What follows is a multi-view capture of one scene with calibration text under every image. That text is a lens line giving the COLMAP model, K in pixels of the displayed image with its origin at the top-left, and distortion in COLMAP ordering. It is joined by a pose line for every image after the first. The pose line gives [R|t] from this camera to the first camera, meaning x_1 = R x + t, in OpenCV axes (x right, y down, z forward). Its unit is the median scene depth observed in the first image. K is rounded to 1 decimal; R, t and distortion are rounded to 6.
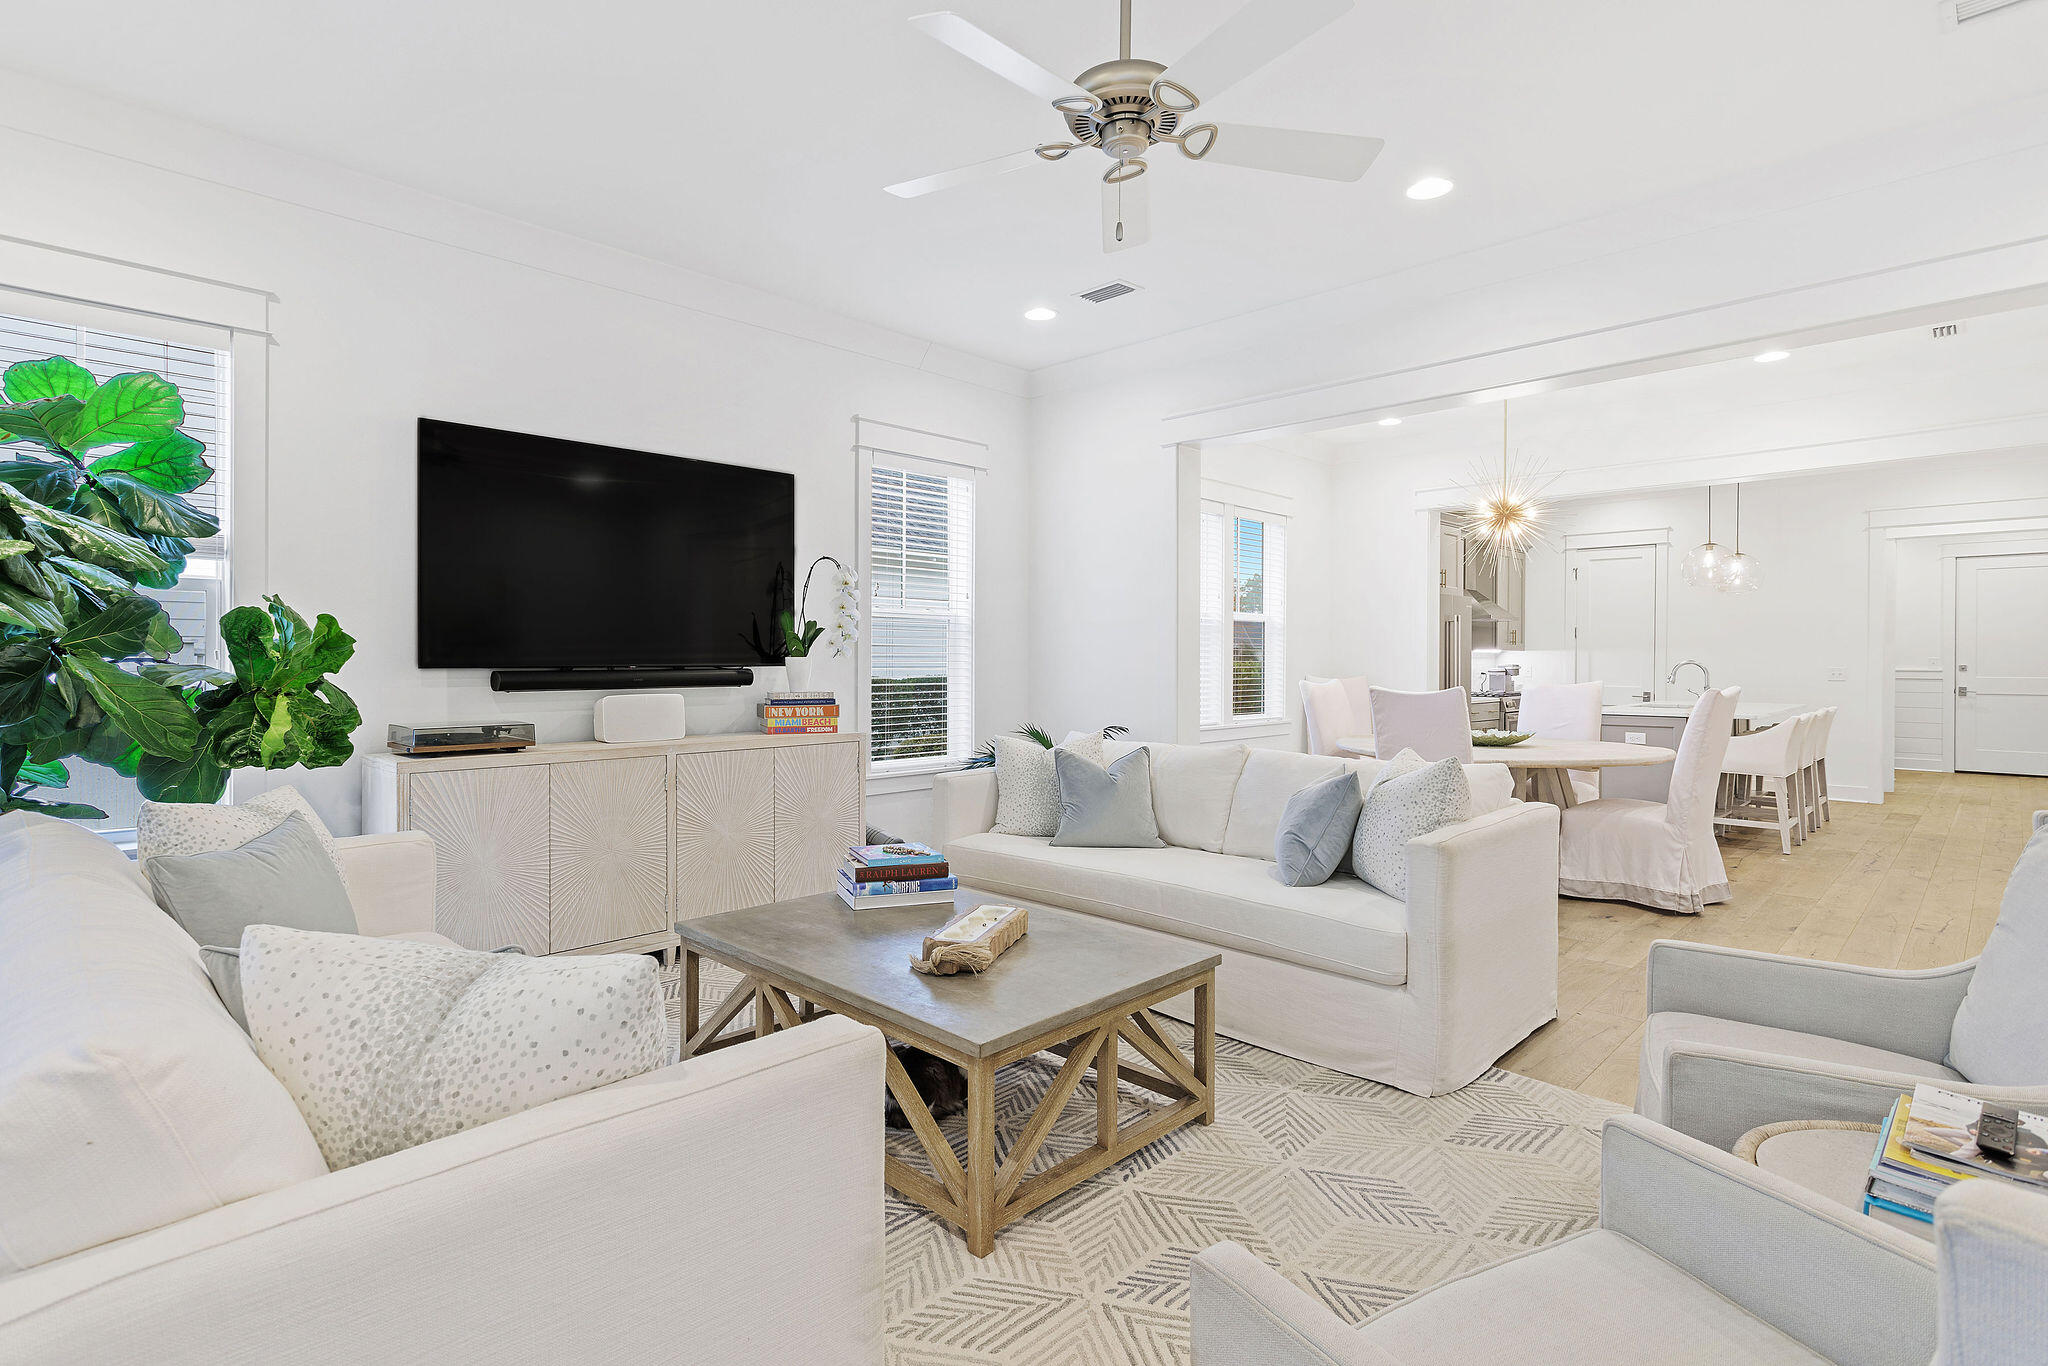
lens RADIAL K [[991.2, 0, 1015.1], [0, 991.2, 655.5], [0, 0, 1]] dist [0.007705, 0.002565]
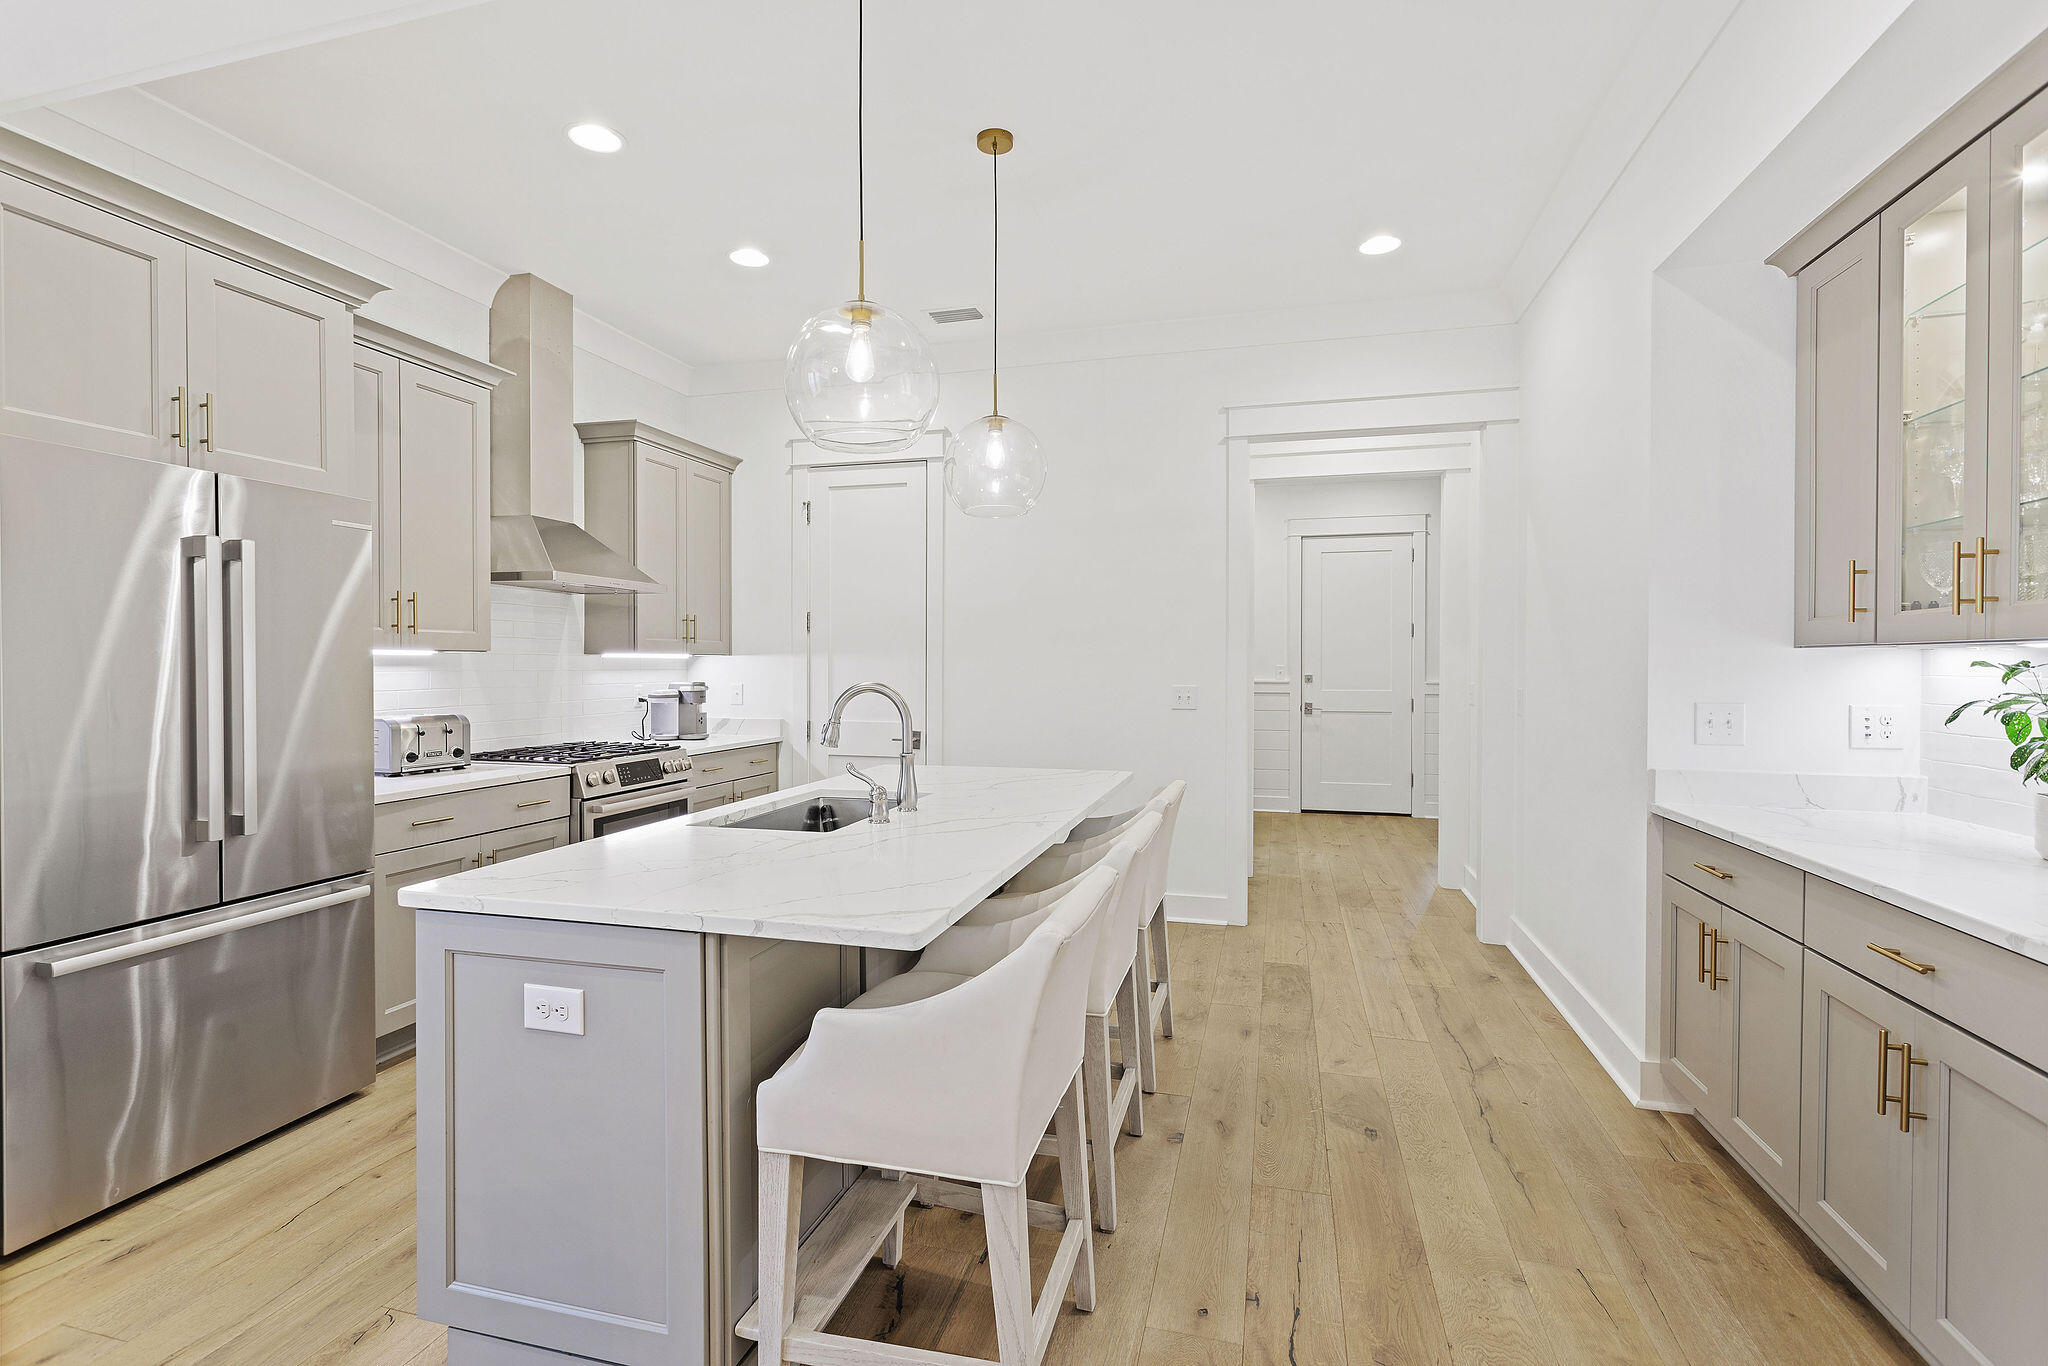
lens RADIAL K [[991.2, 0, 1011.7], [0, 991.2, 677.7], [0, 0, 1]] dist [0.007705, 0.002565]
pose [[0.870356, -0.009911, 0.492324, 0.383286], [0.002924, 0.999884, 0.014959, -0.000406], [-0.492415, -0.011580, 0.870284, 0.463447]]
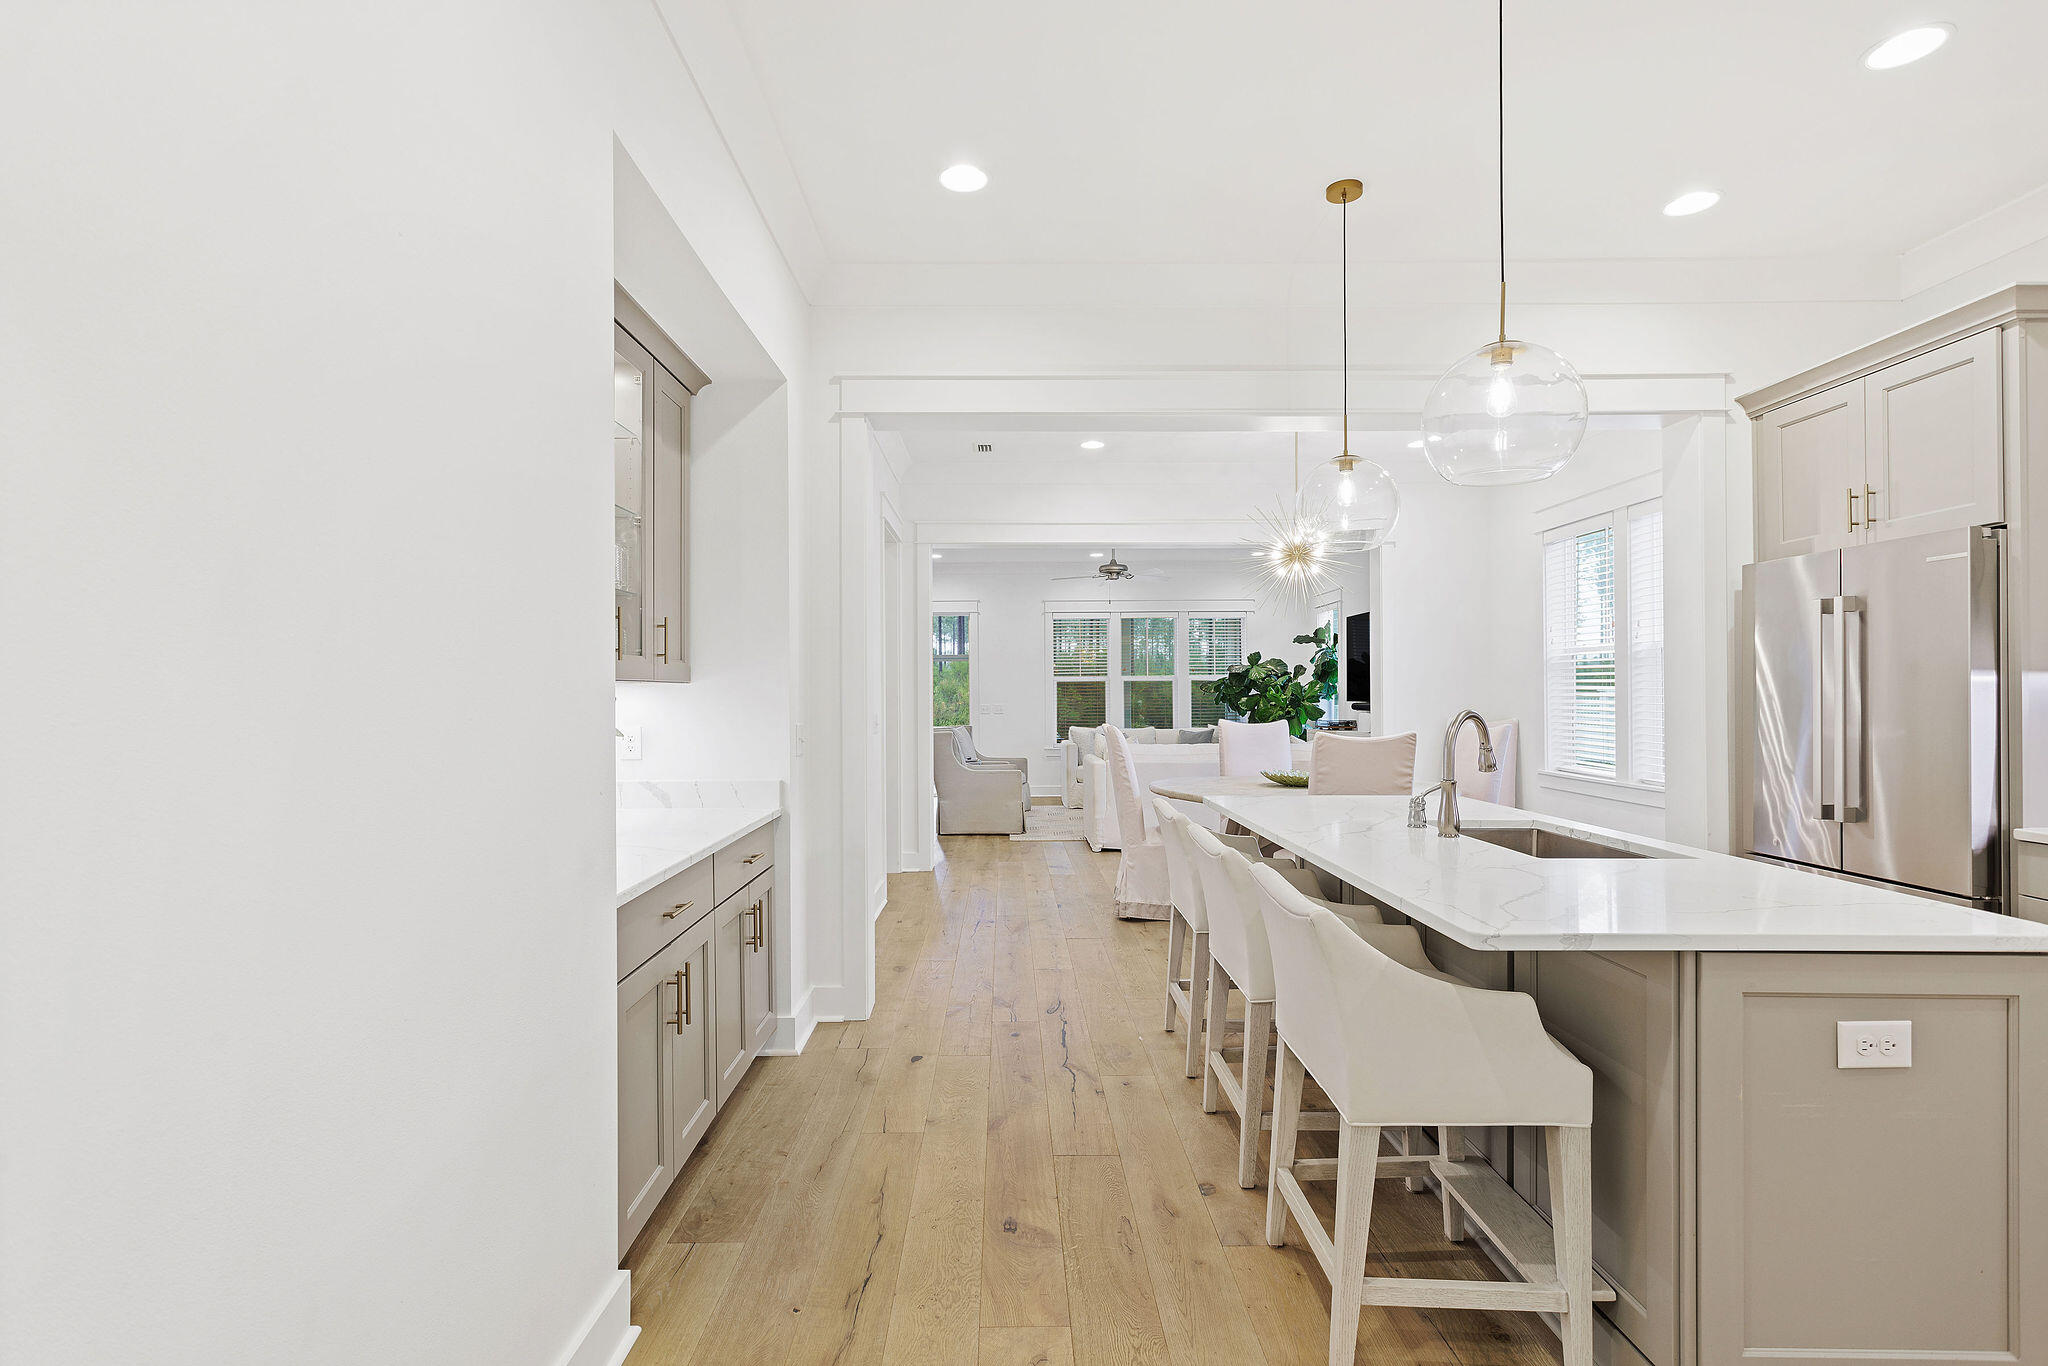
lens RADIAL K [[991.2, 0, 1011.2], [0, 991.2, 690.0], [0, 0, 1]] dist [0.007705, 0.002565]
pose [[-0.706792, -0.003694, -0.707412, 1.142576], [0.003969, 0.999950, -0.009186, 0.002527], [0.707410, -0.009300, -0.706742, 1.162990]]
